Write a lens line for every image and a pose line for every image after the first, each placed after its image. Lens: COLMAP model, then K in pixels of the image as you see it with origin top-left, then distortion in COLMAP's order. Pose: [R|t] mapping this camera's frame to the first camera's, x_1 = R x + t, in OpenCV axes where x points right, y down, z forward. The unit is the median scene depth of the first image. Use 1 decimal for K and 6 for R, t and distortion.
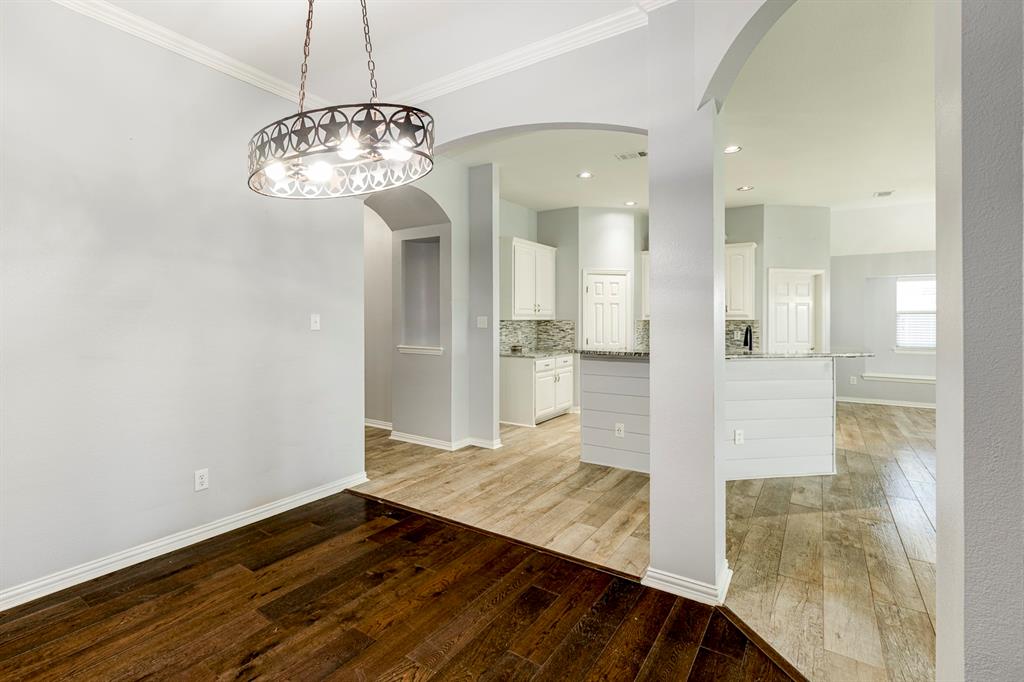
lens RADIAL K [[479.0, 0, 499.9], [0, 479.0, 318.2], [0, 0, 1]] dist [0.002651, 0.000536]
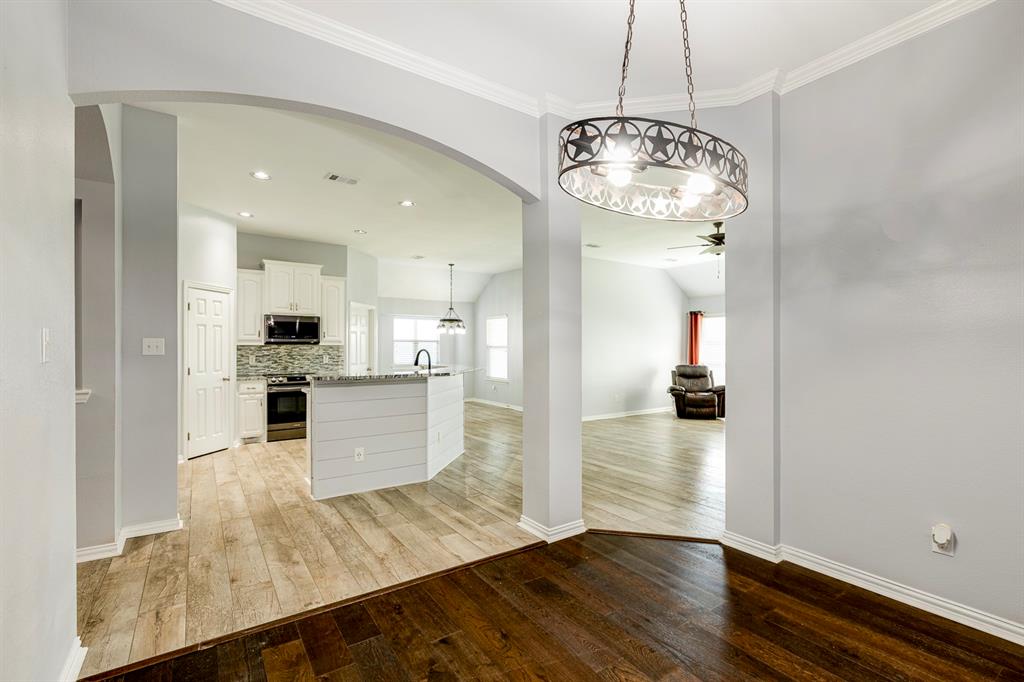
lens RADIAL K [[455.4, 0, 504.2], [0, 455.4, 343.6], [0, 0, 1]] dist [-0.000056, 0.000288]
pose [[0.379510, 0.006148, 0.925167, -0.468436], [-0.003330, 0.999981, -0.005279, 0.005975], [-0.925182, -0.001077, 0.379523, 0.327729]]
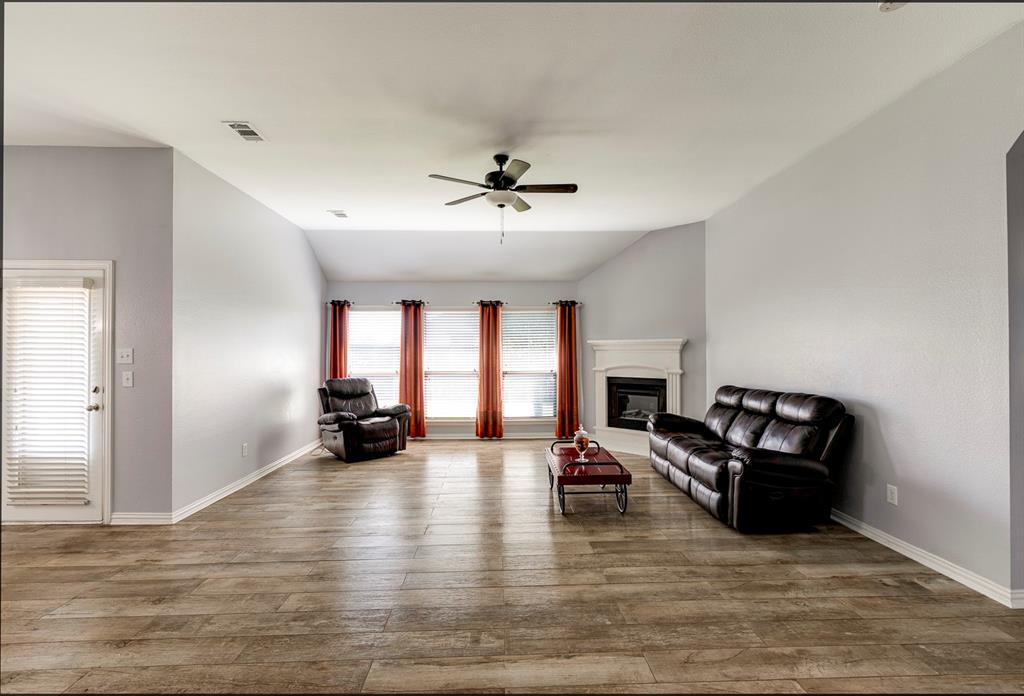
lens RADIAL K [[465.2, 0, 512.0], [0, 465.2, 348.0], [0, 0, 1]] dist [0.000259, -0.000217]
pose [[-0.581651, 0.004265, 0.813427, 0.270697], [0.000092, 0.999987, -0.005177, 0.002910], [-0.813438, -0.002937, -0.581644, 0.728385]]
